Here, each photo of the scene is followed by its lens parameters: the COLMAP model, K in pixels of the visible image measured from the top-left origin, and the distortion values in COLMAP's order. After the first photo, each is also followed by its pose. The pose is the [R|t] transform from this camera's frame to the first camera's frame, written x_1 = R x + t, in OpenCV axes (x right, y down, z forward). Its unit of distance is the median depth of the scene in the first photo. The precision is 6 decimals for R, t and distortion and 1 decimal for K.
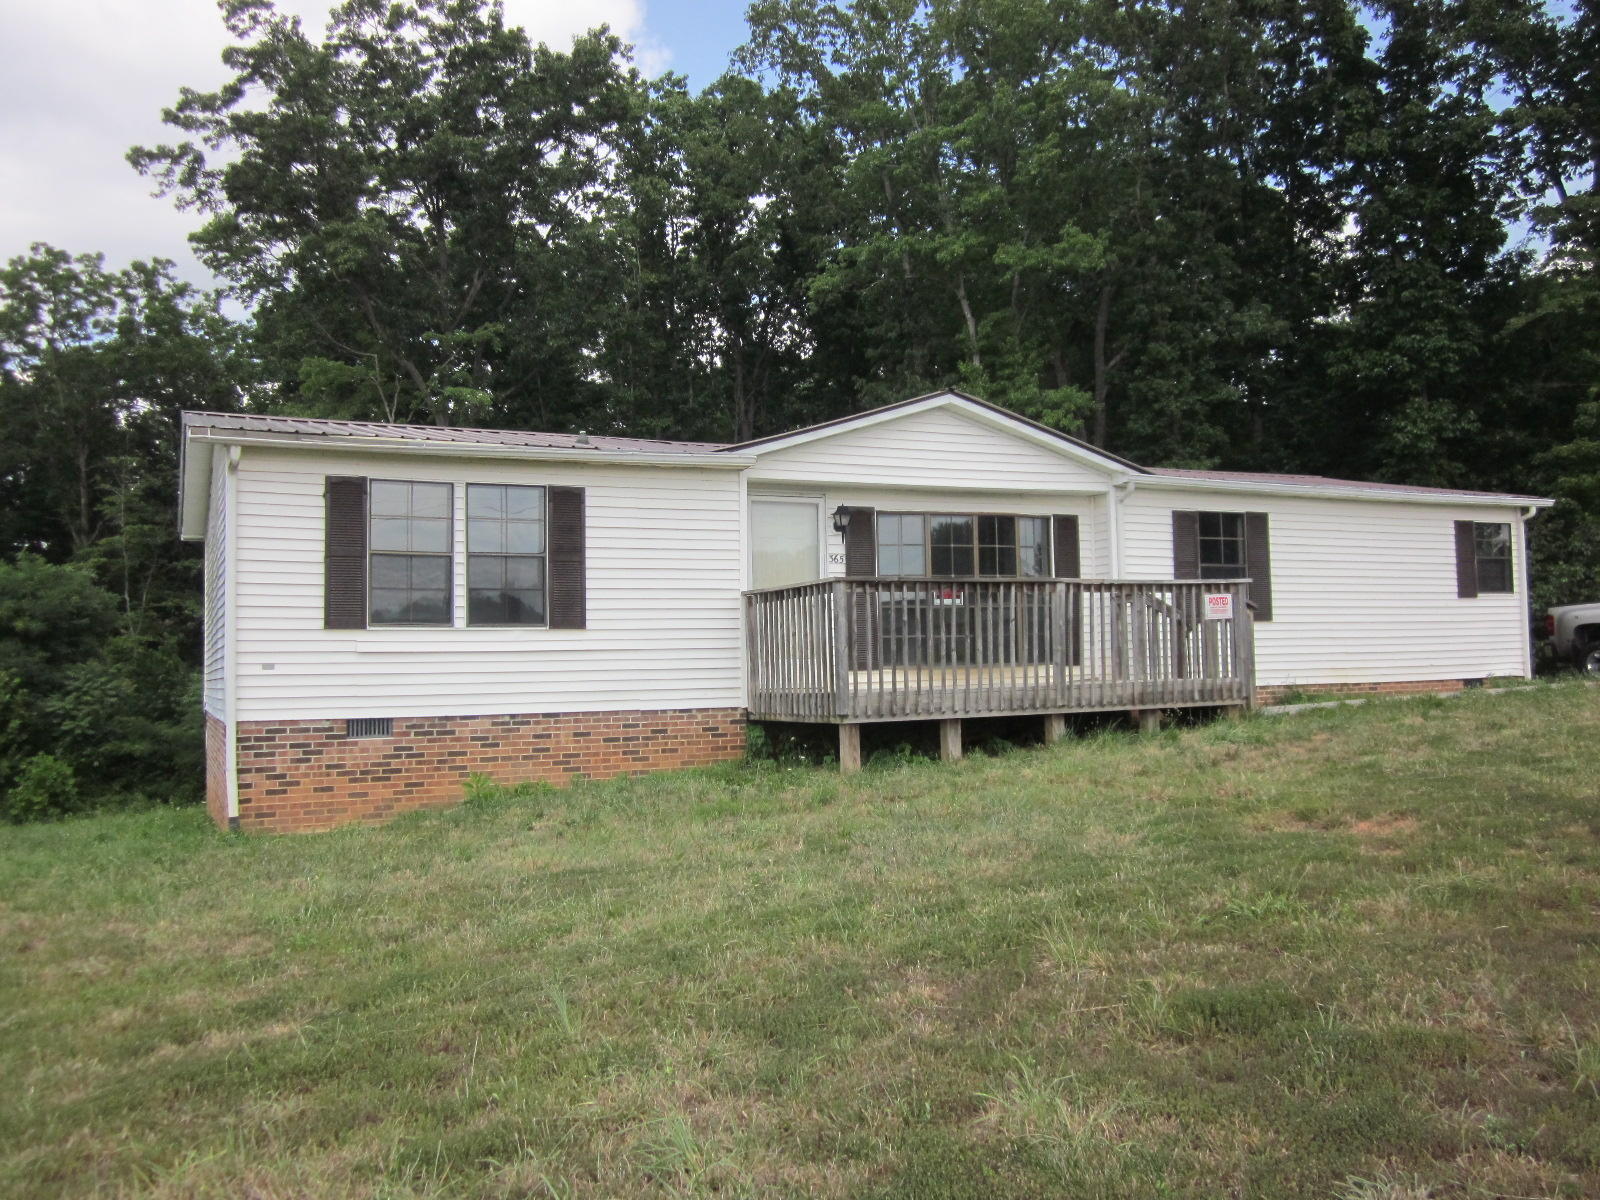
lens RADIAL K [[1330.7, 0, 799.6], [0, 1330.7, 603.3], [0, 0, 1]] dist [-0.047070, 0.014132]
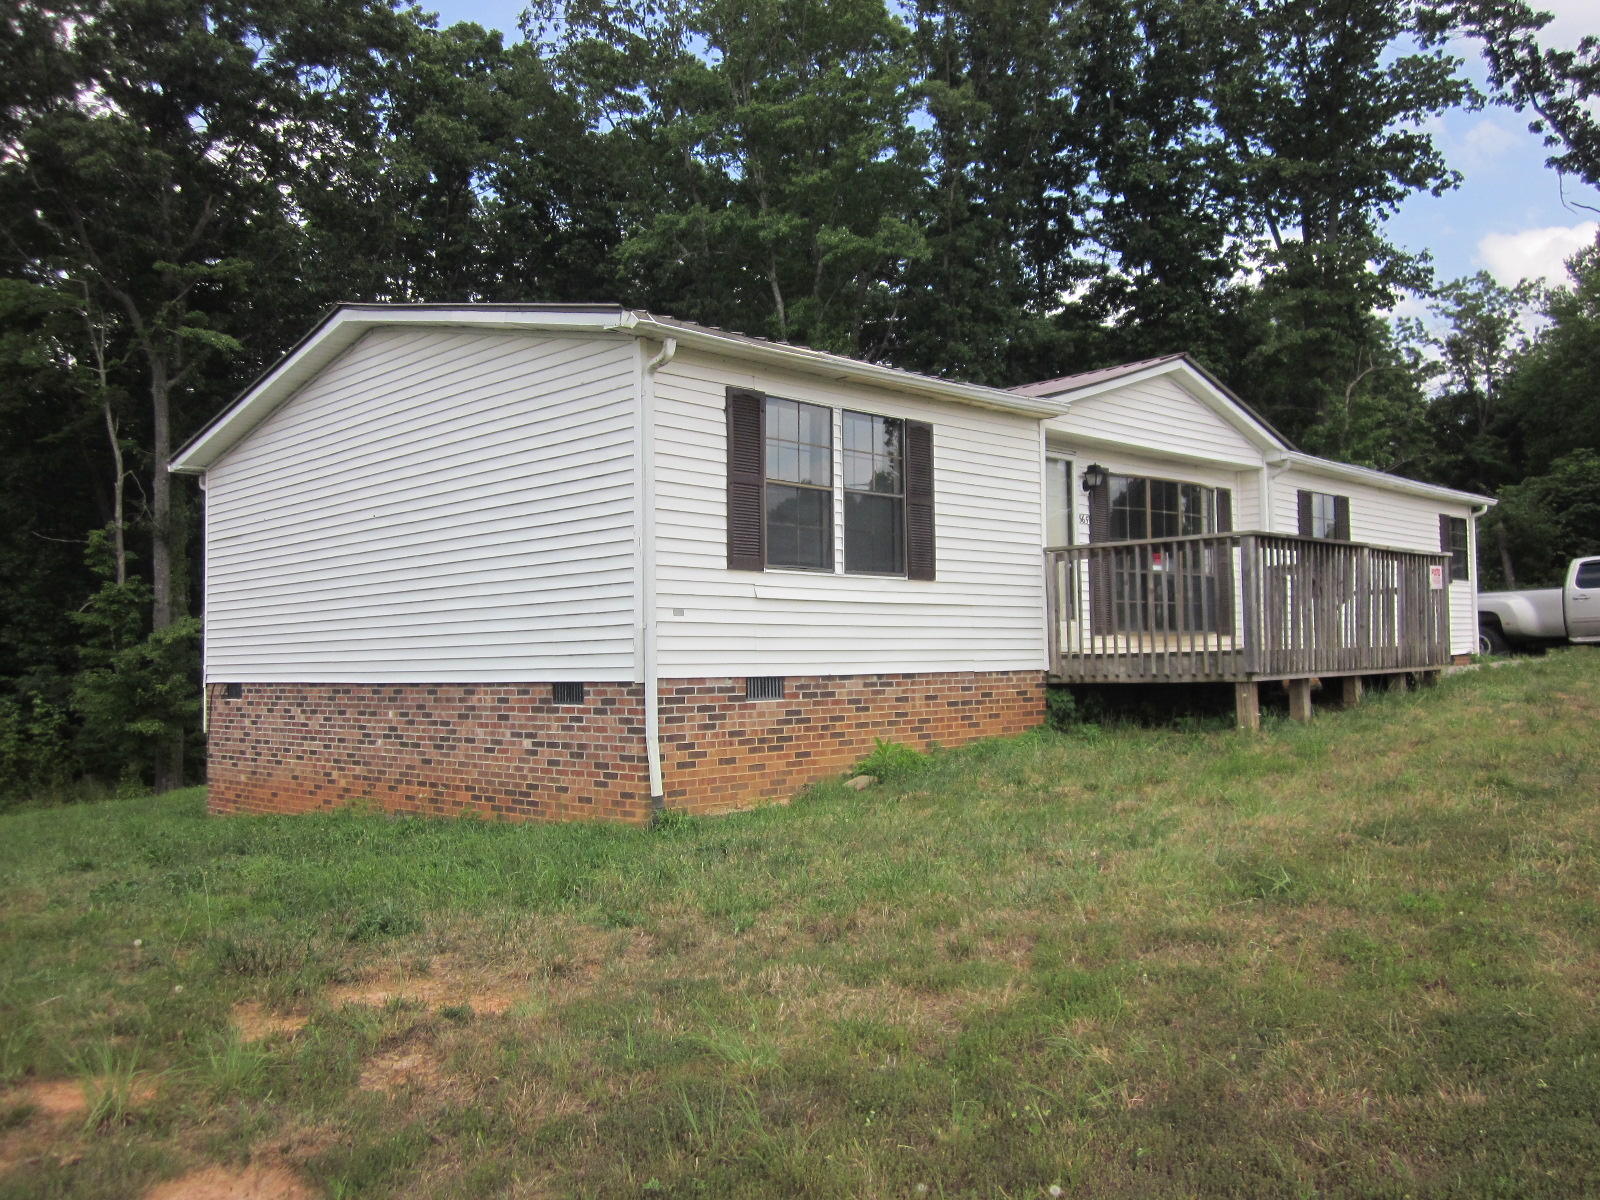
lens RADIAL K [[1330.7, 0, 801.7], [0, 1330.7, 601.4], [0, 0, 1]] dist [-0.047070, 0.014132]
pose [[0.942290, 0.021330, 0.334118, -0.567887], [-0.021270, 0.999766, -0.003837, 0.040015], [-0.334122, -0.003491, 0.942523, 0.183908]]
